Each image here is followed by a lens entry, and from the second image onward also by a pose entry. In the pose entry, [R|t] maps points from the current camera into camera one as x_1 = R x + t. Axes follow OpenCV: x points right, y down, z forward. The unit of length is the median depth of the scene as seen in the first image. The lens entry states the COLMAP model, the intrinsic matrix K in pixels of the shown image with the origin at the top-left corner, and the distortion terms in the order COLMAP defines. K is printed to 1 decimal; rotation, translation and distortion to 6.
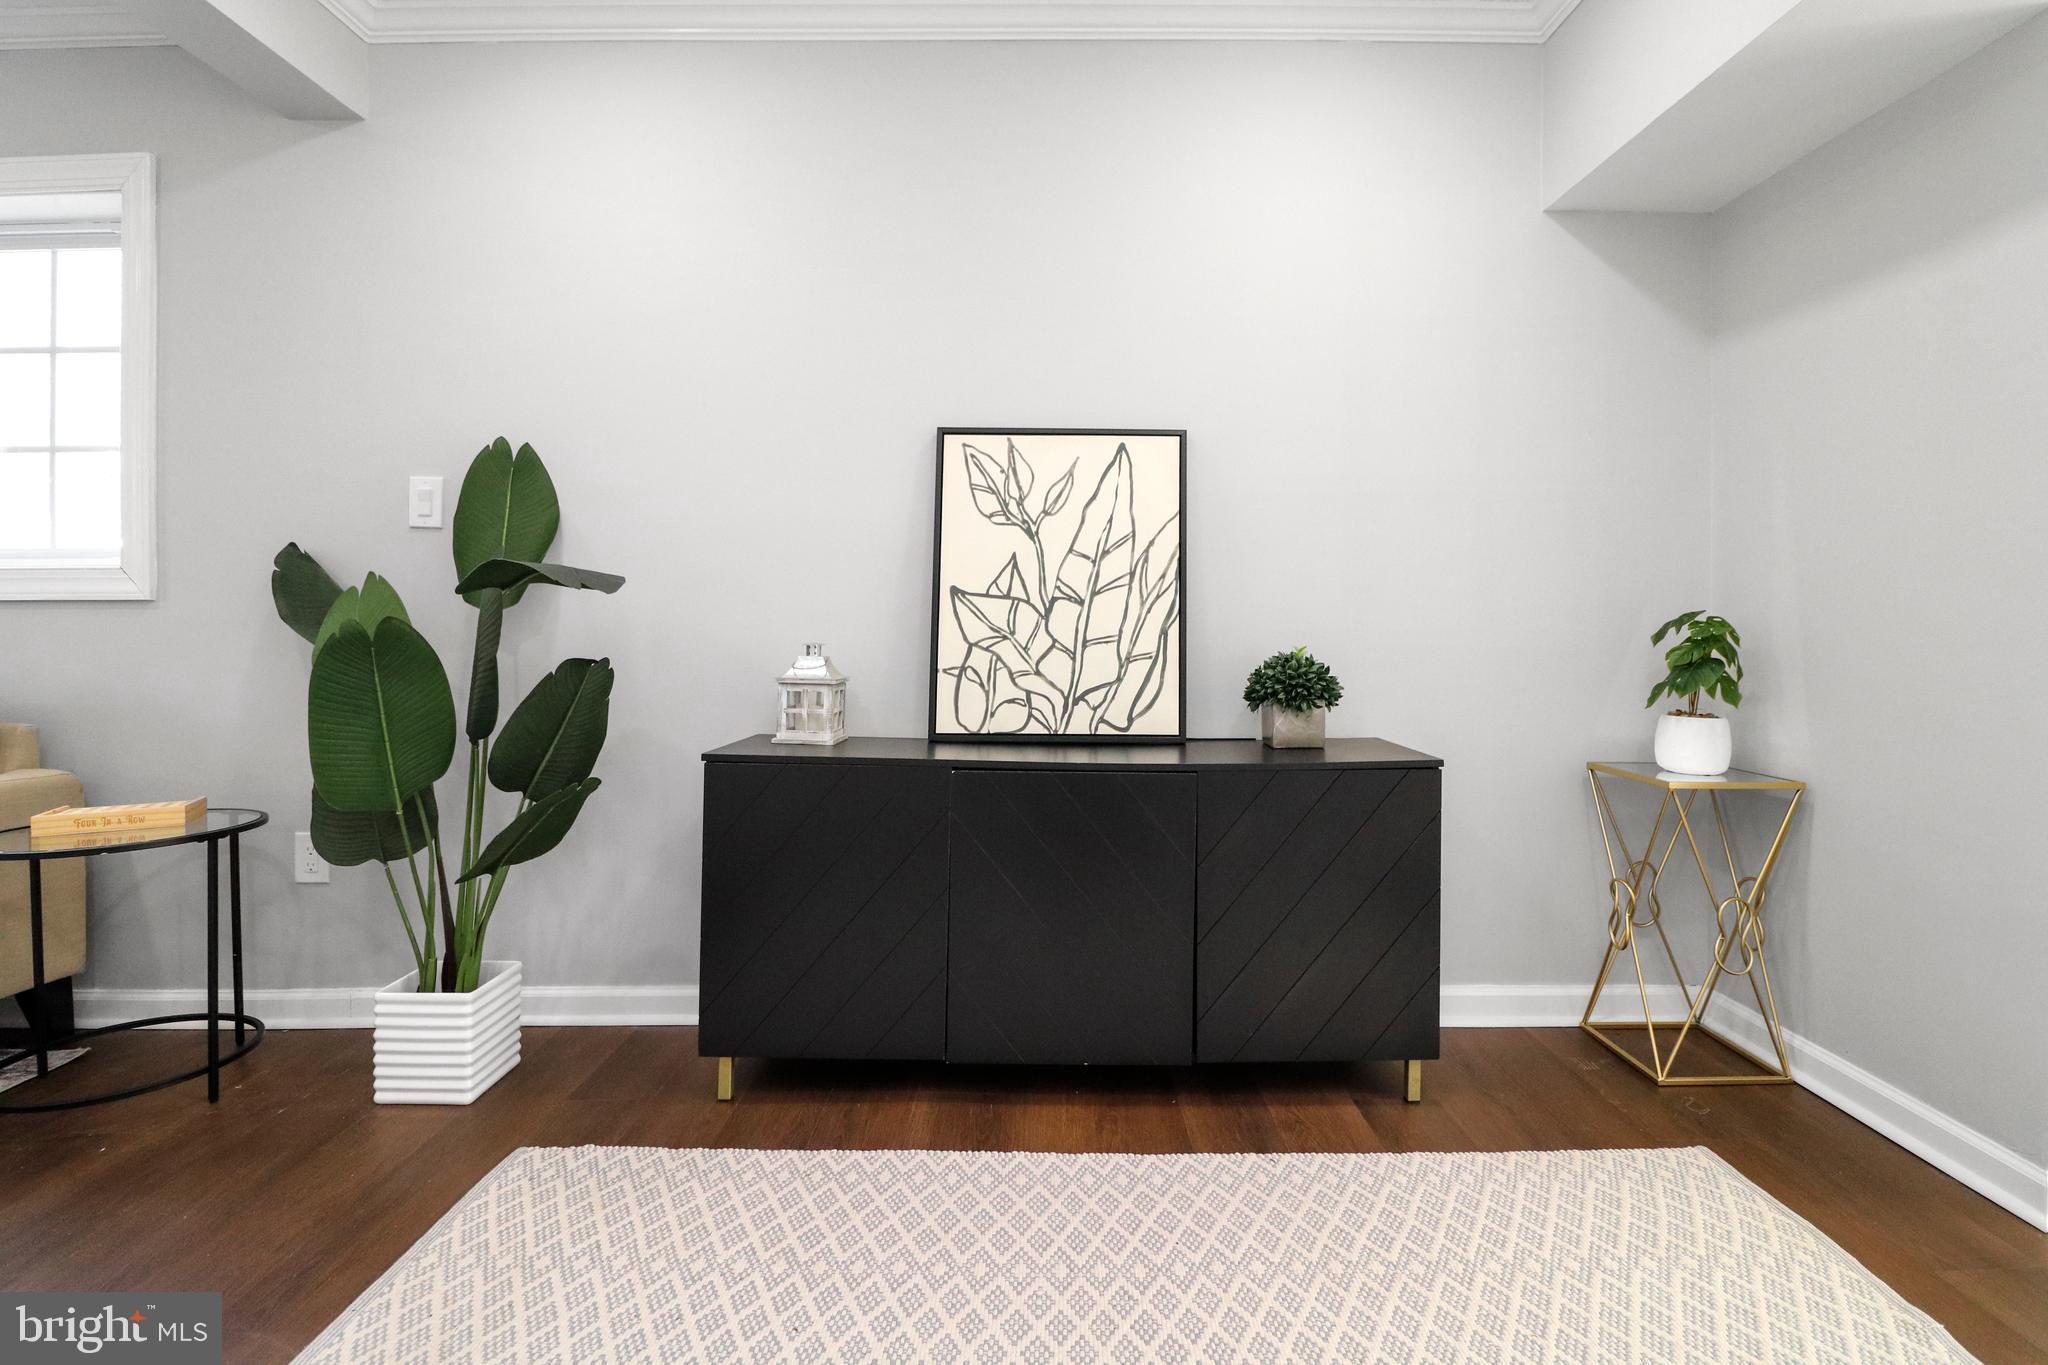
lens RADIAL K [[959.0, 0, 1058.4], [0, 959.0, 637.8], [0, 0, 1]] dist [0.000807, -0.013674]
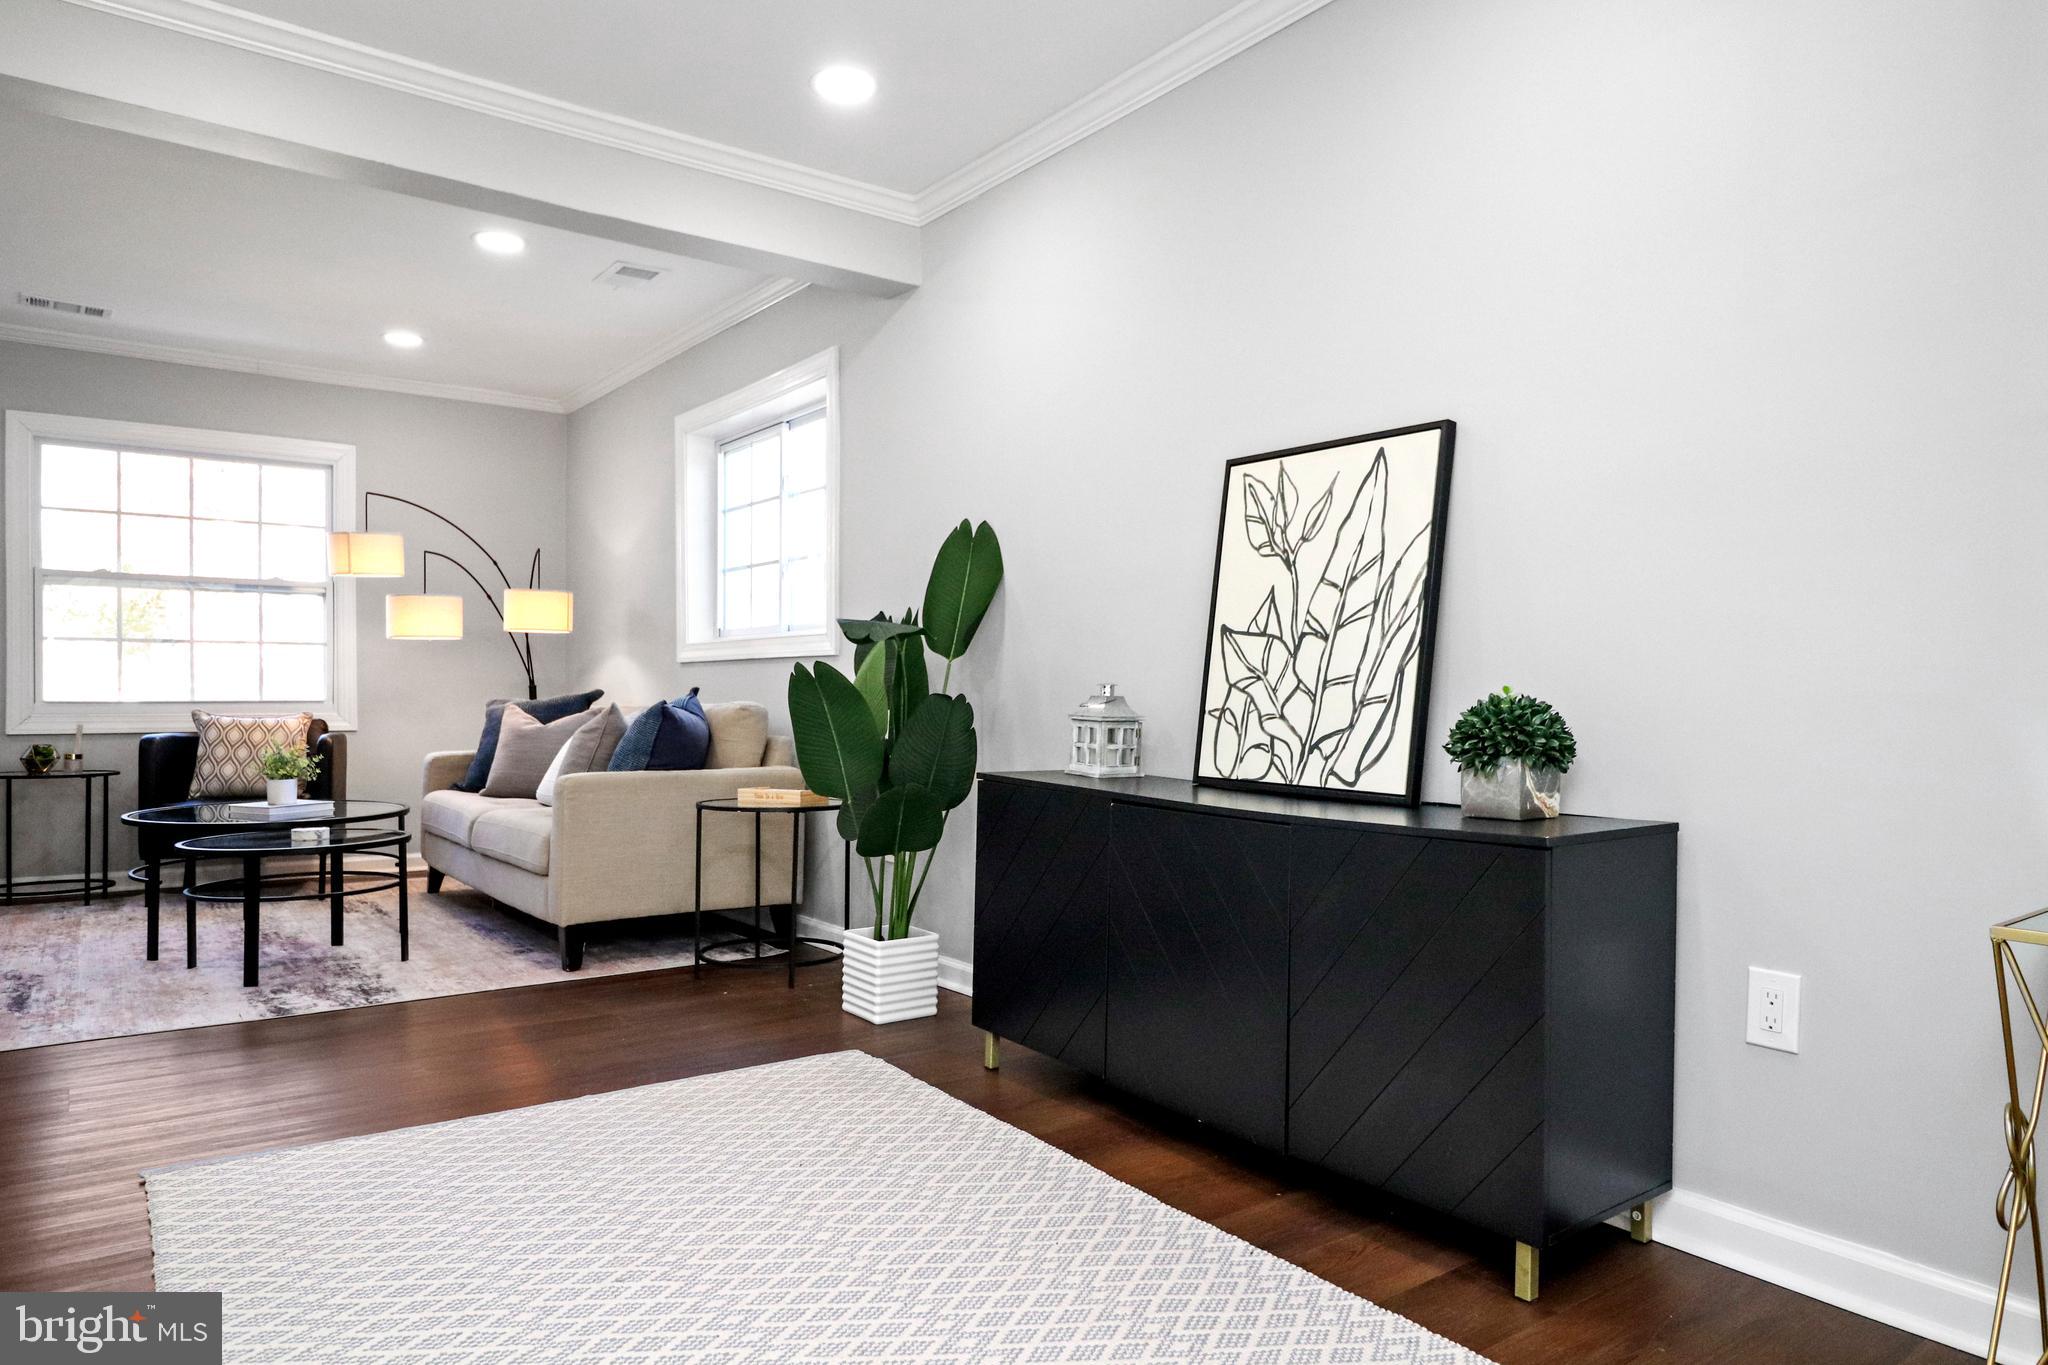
lens RADIAL K [[1282.5, 0, 1034.4], [0, 1282.5, 690.0], [0, 0, 1]] dist [0.000107, -0.002119]
pose [[0.589447, 0.003371, -0.807800, 0.820870], [-0.011814, 0.999920, -0.004447, 0.019535], [0.807720, 0.012165, 0.589440, 0.091731]]
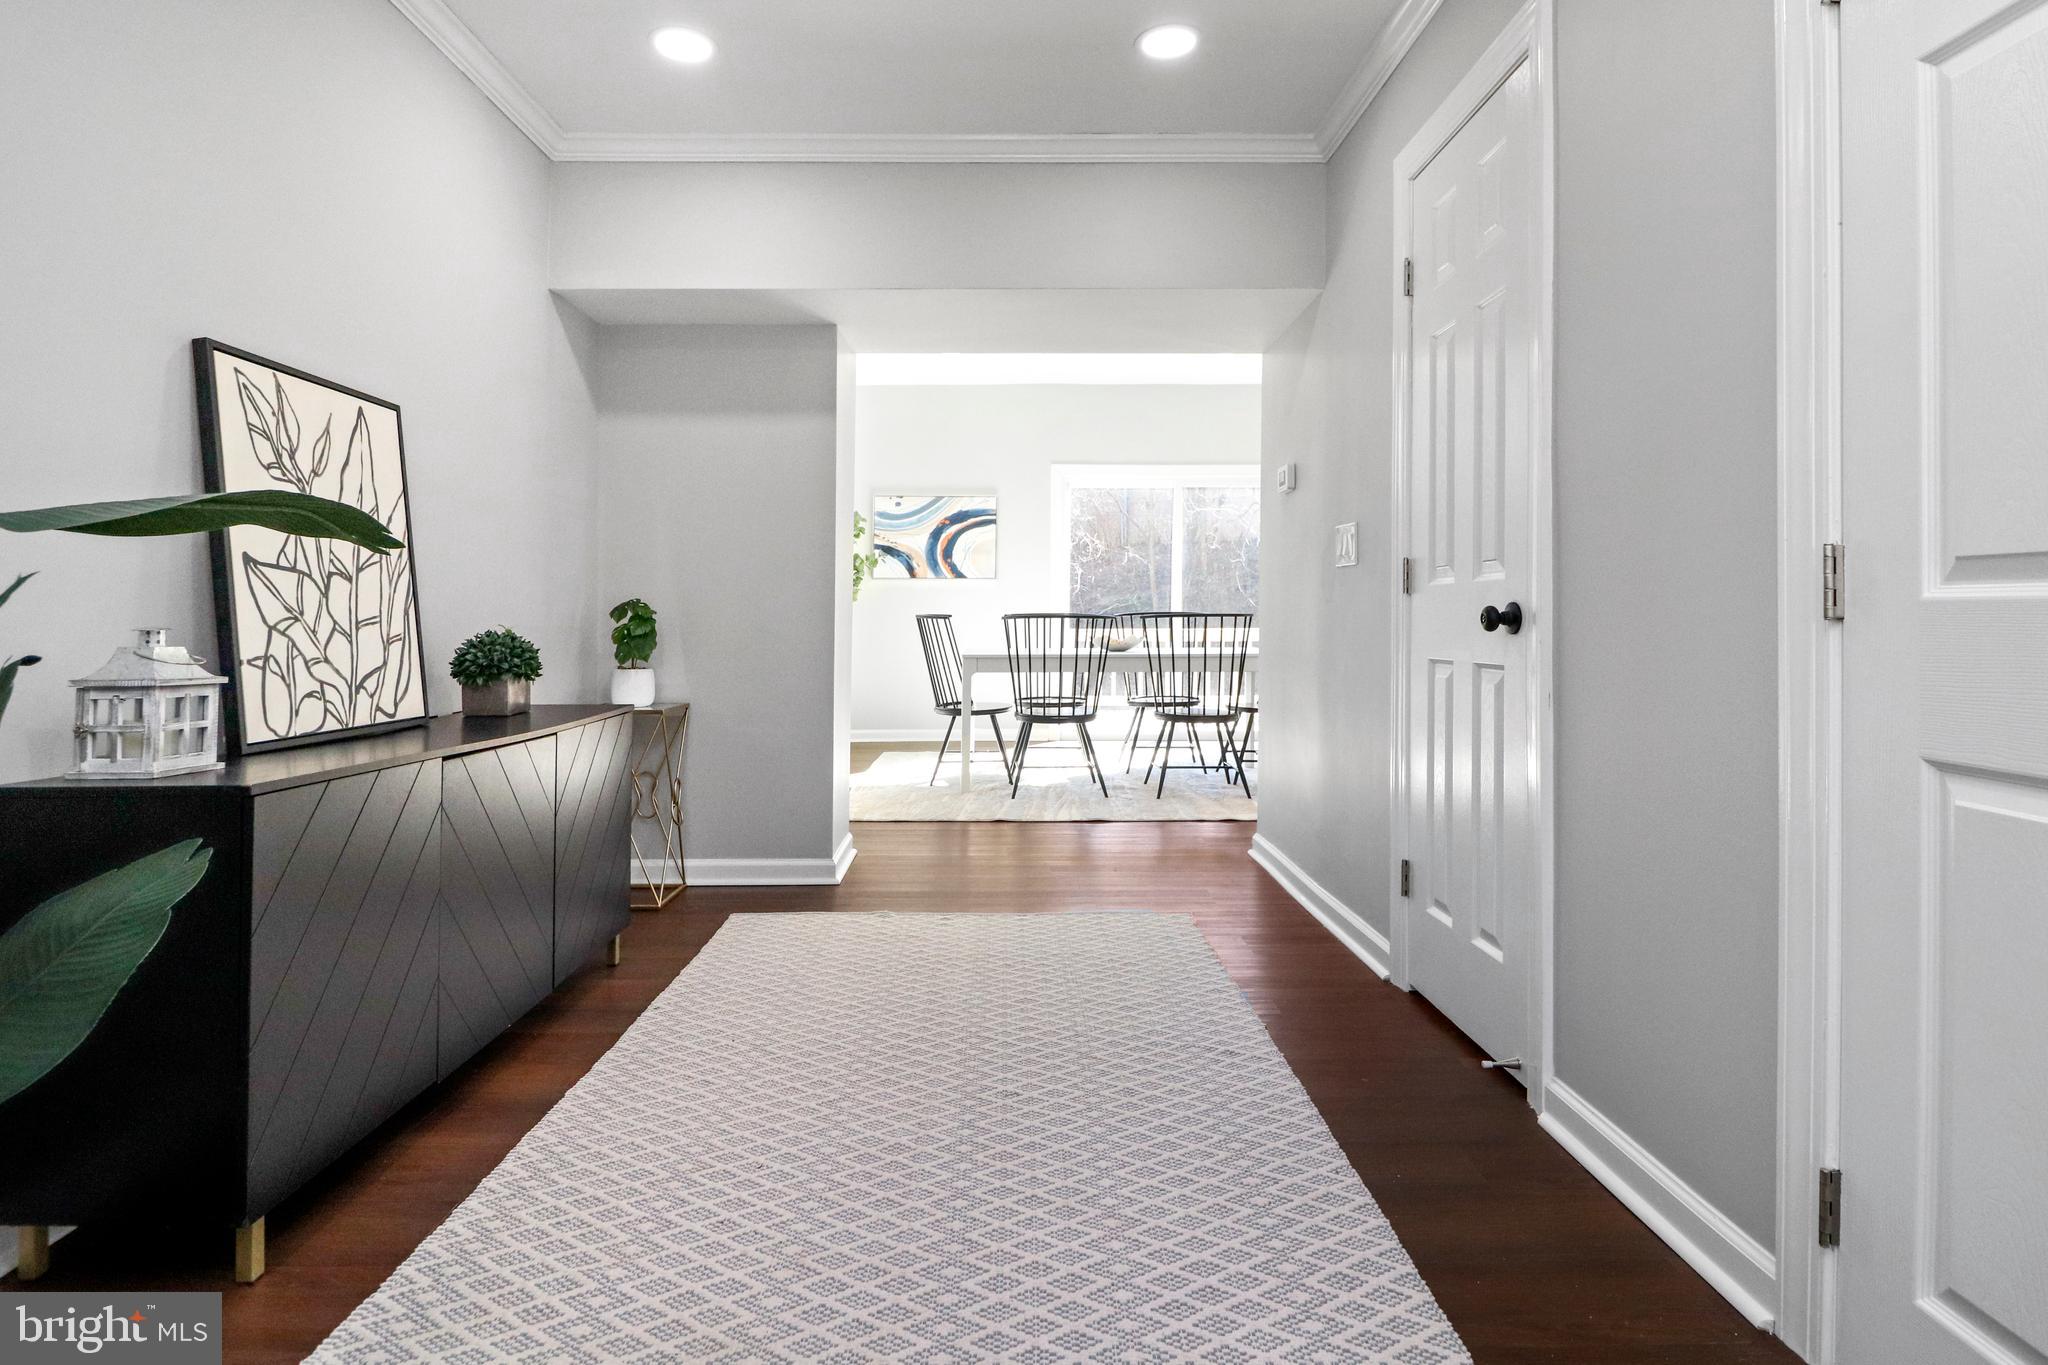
lens RADIAL K [[1057.5, 0, 1026.2], [0, 1057.5, 596.5], [0, 0, 1]] dist [-0.000049, -0.022133]
pose [[0.005393, 0.017120, 0.999839, -0.959942], [-0.000109, 0.999853, -0.017119, -0.004059], [-0.999985, -0.000017, 0.005394, 0.366468]]
